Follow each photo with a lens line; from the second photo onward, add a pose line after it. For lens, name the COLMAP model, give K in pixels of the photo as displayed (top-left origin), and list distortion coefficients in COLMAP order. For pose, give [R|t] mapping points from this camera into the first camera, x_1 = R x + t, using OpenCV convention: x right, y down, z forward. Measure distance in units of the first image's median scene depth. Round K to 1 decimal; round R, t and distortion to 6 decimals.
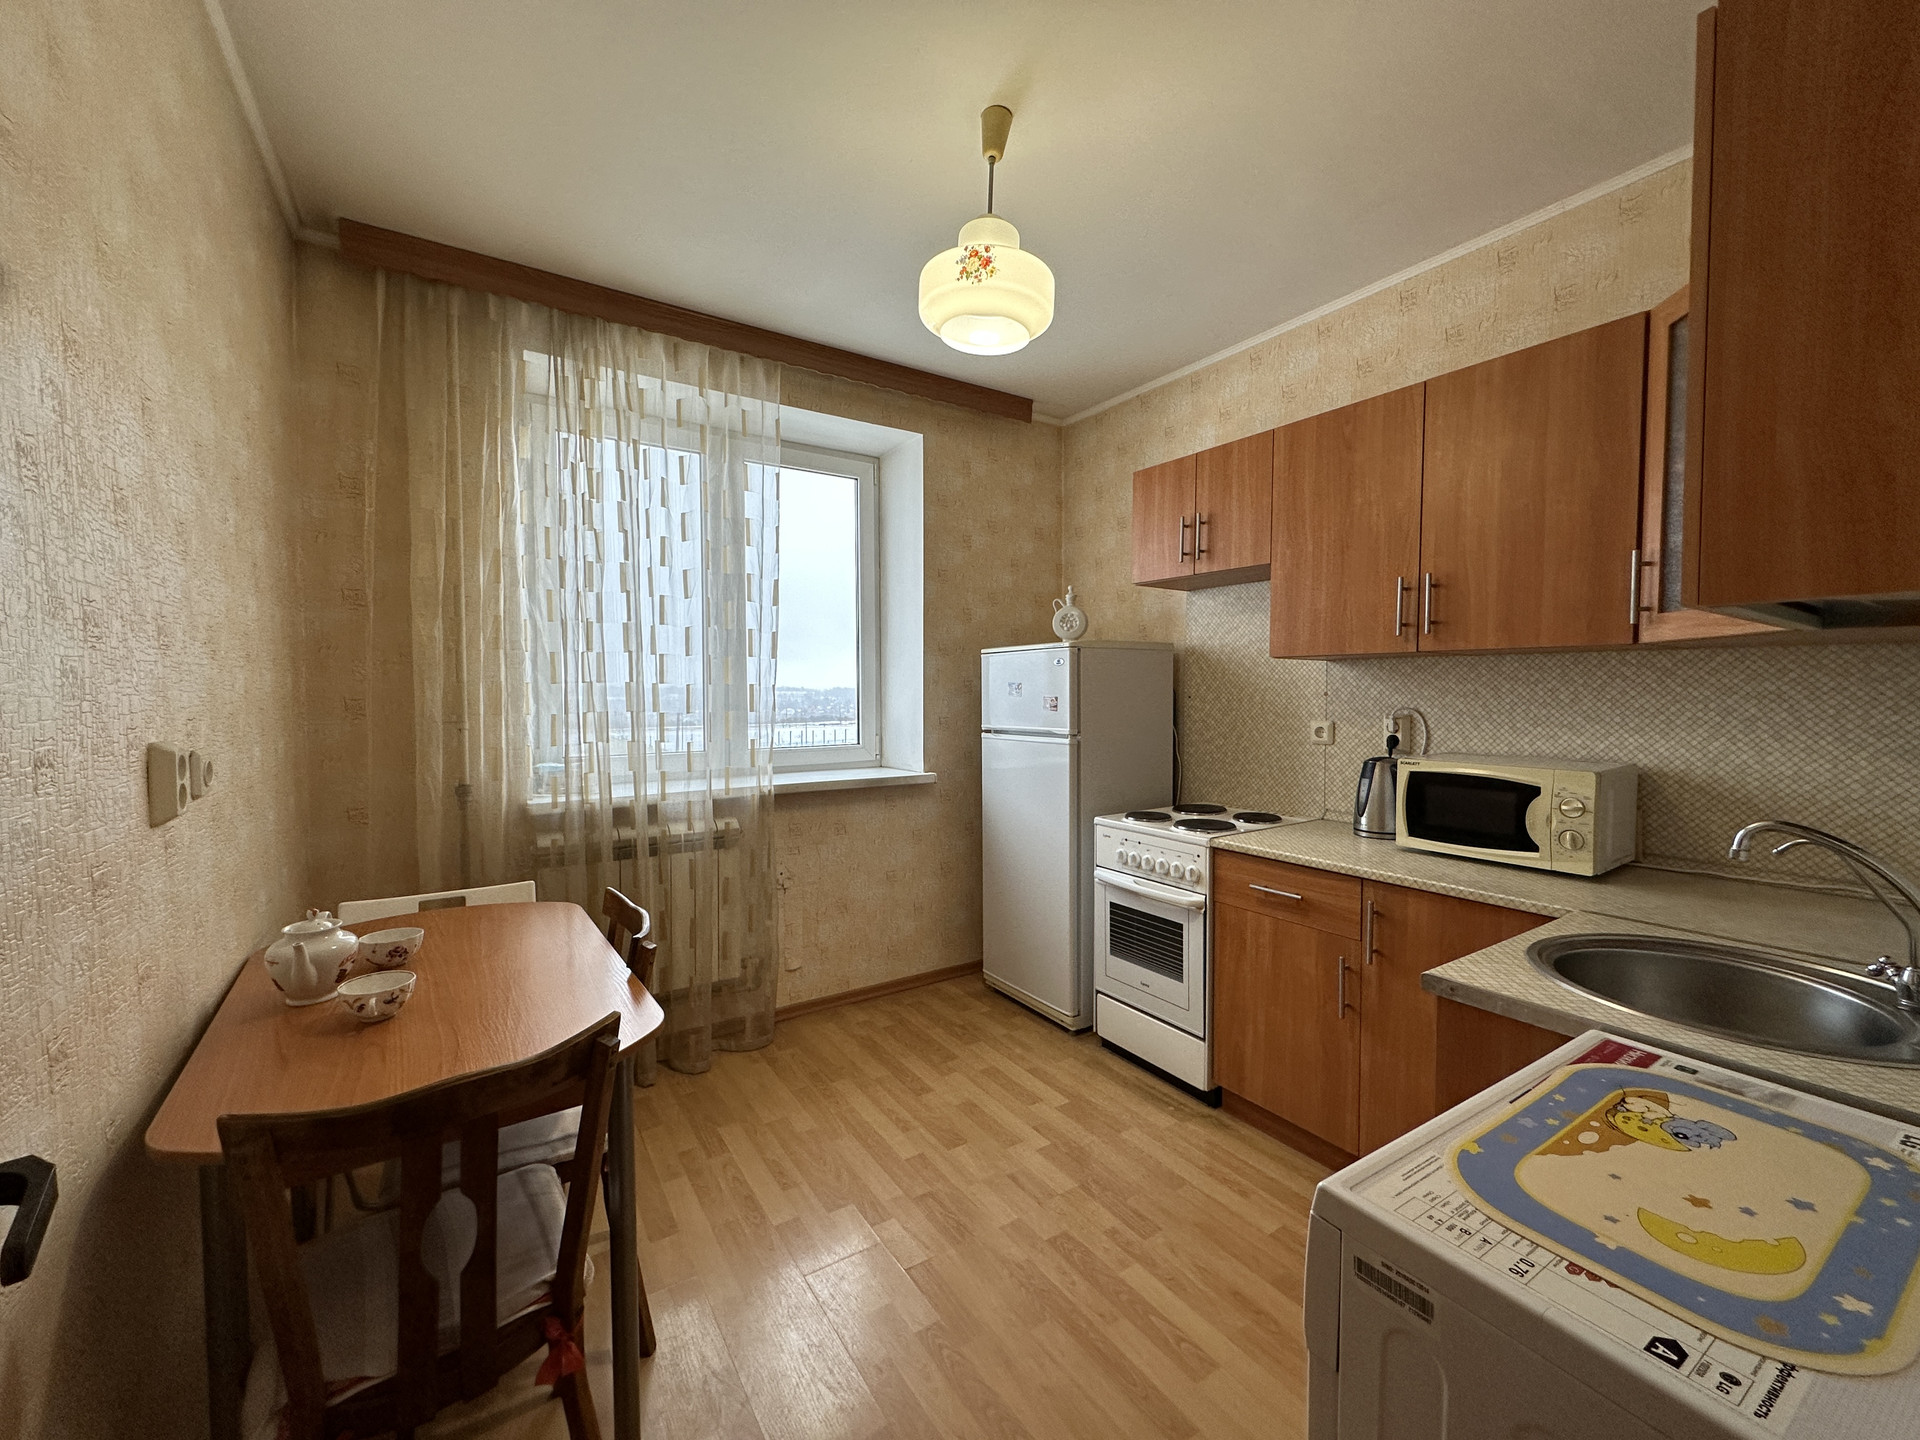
lens RADIAL K [[765.1, 0, 973.6], [0, 765.1, 724.3], [0, 0, 1]] dist [-0.001797, 0.000532]
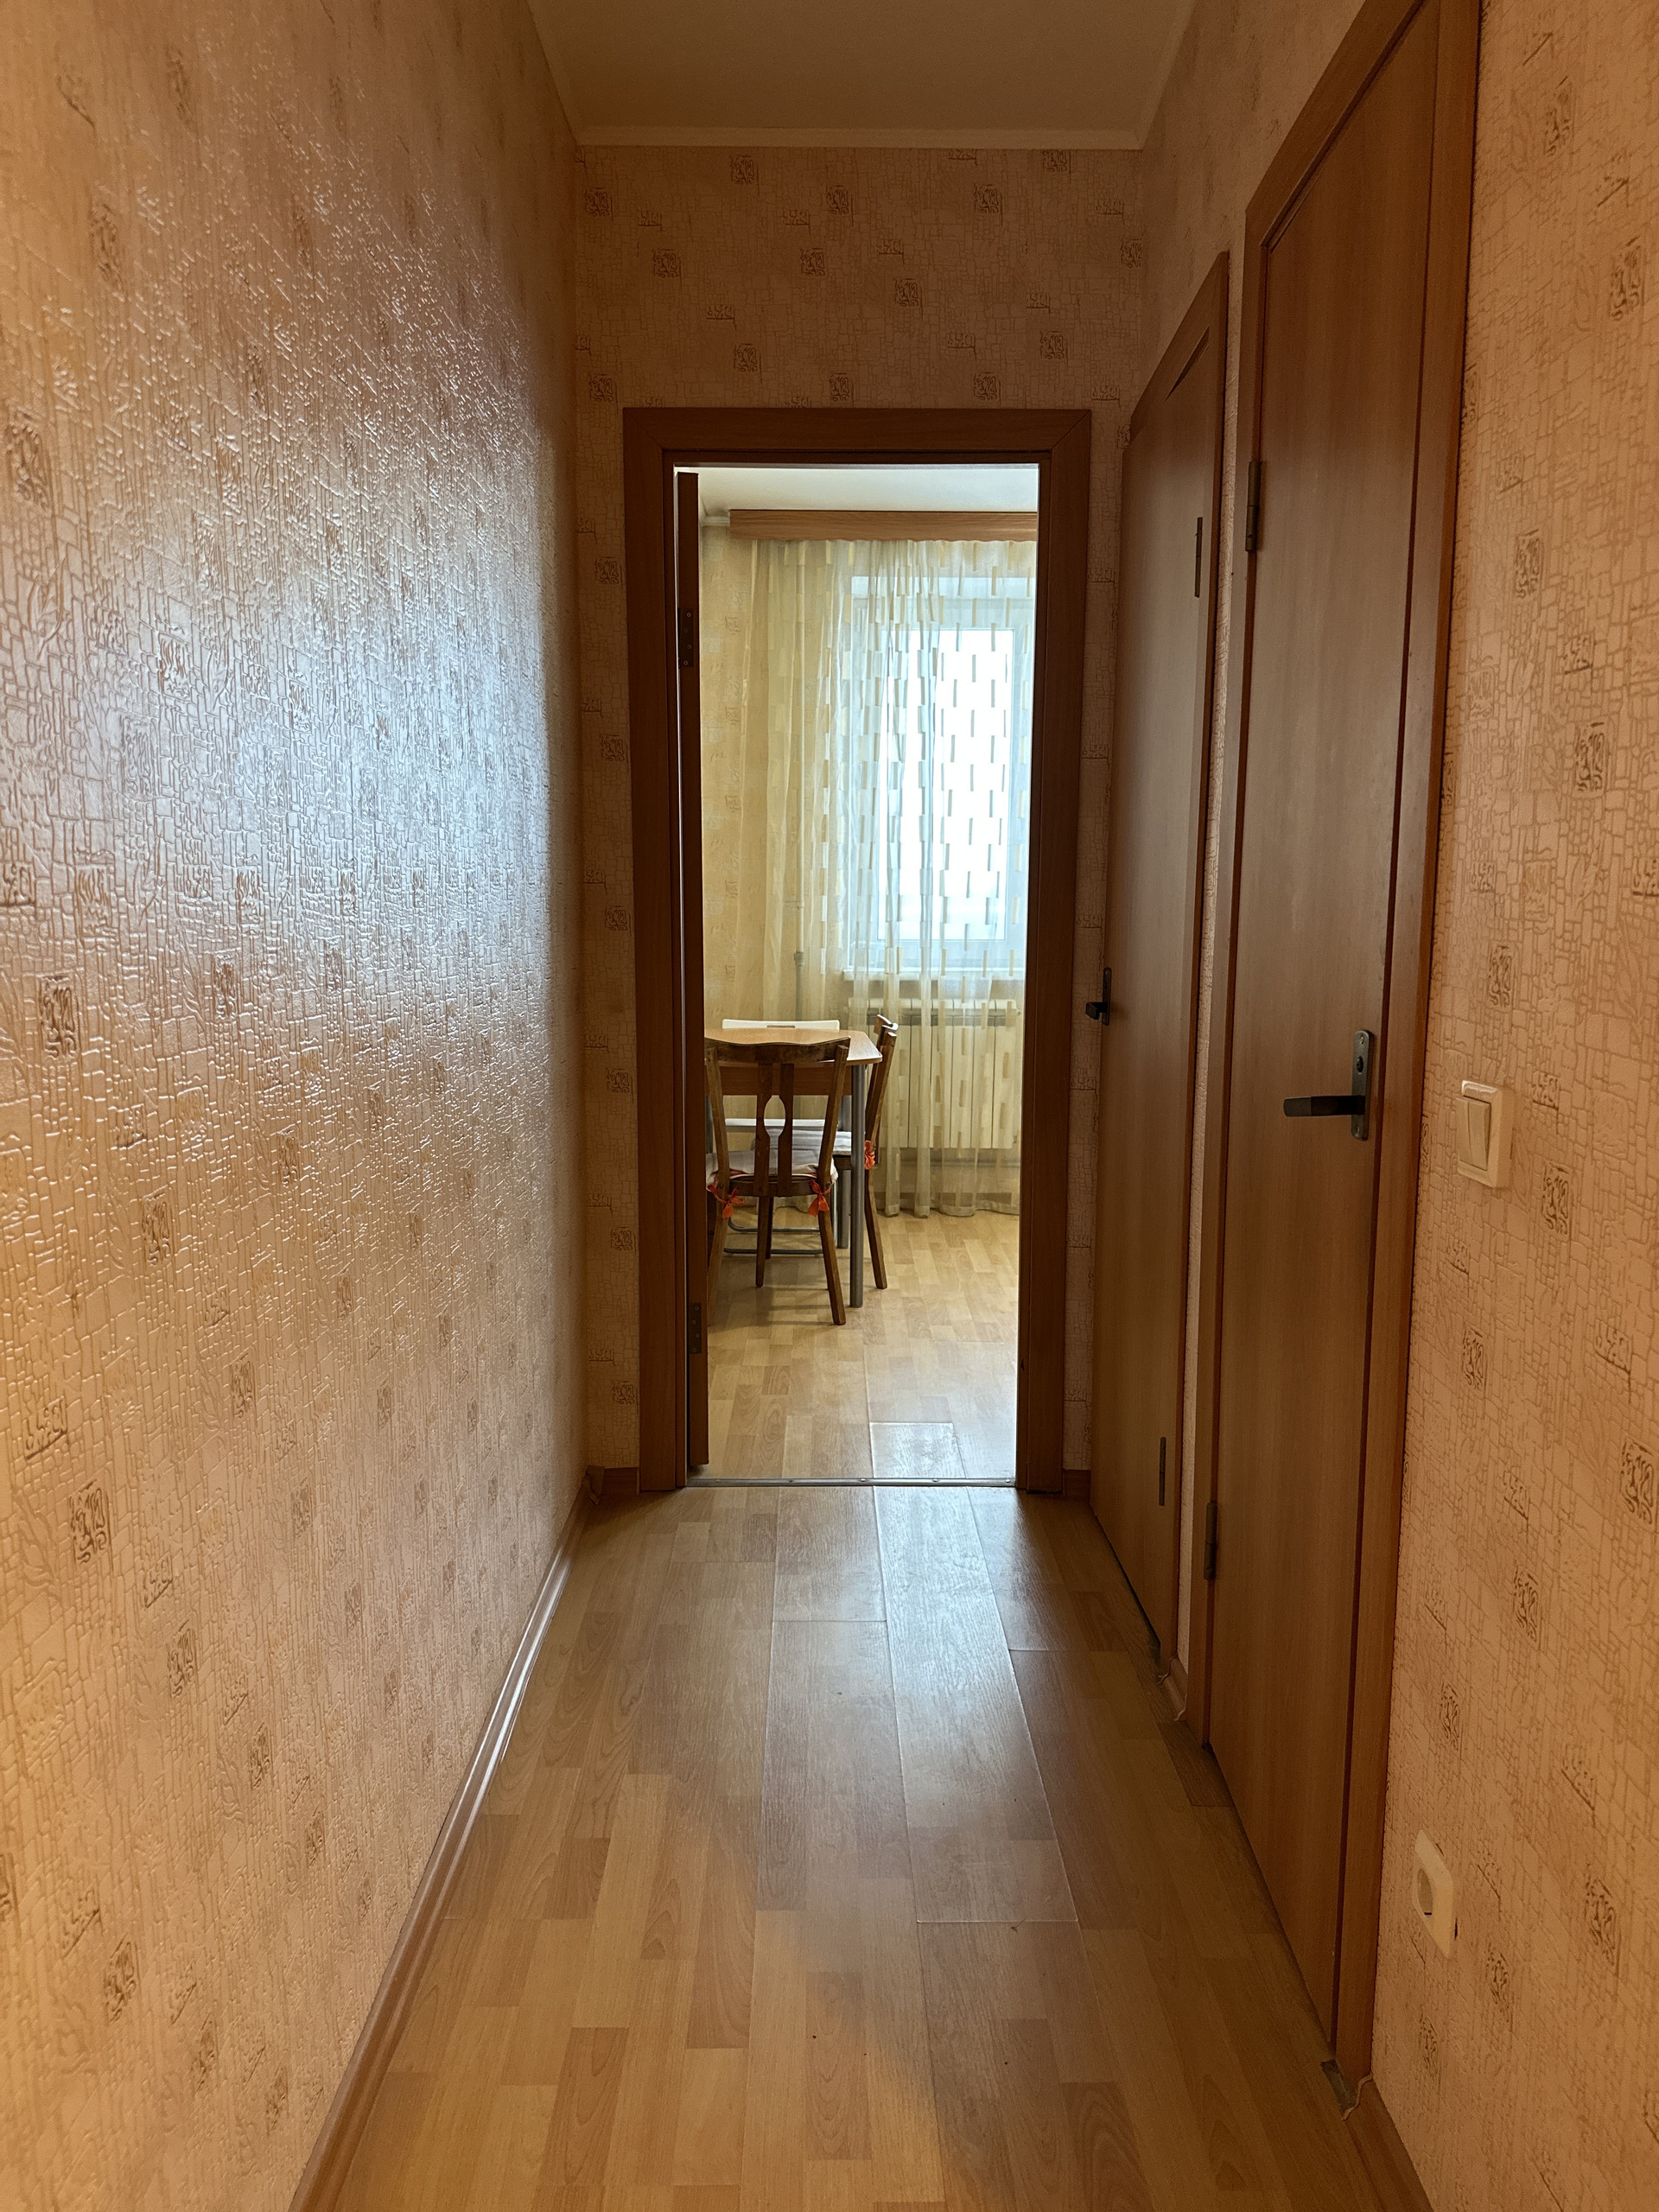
lens RADIAL K [[1545.2, 0, 821.8], [0, 1545.2, 1121.0], [0, 0, 1]] dist [0.055937, -0.063980]
pose [[0.828674, 0.090864, -0.552308, 0.773208], [-0.030942, 0.992663, 0.116886, 0.054073], [0.558876, -0.079771, 0.825405, -1.066802]]
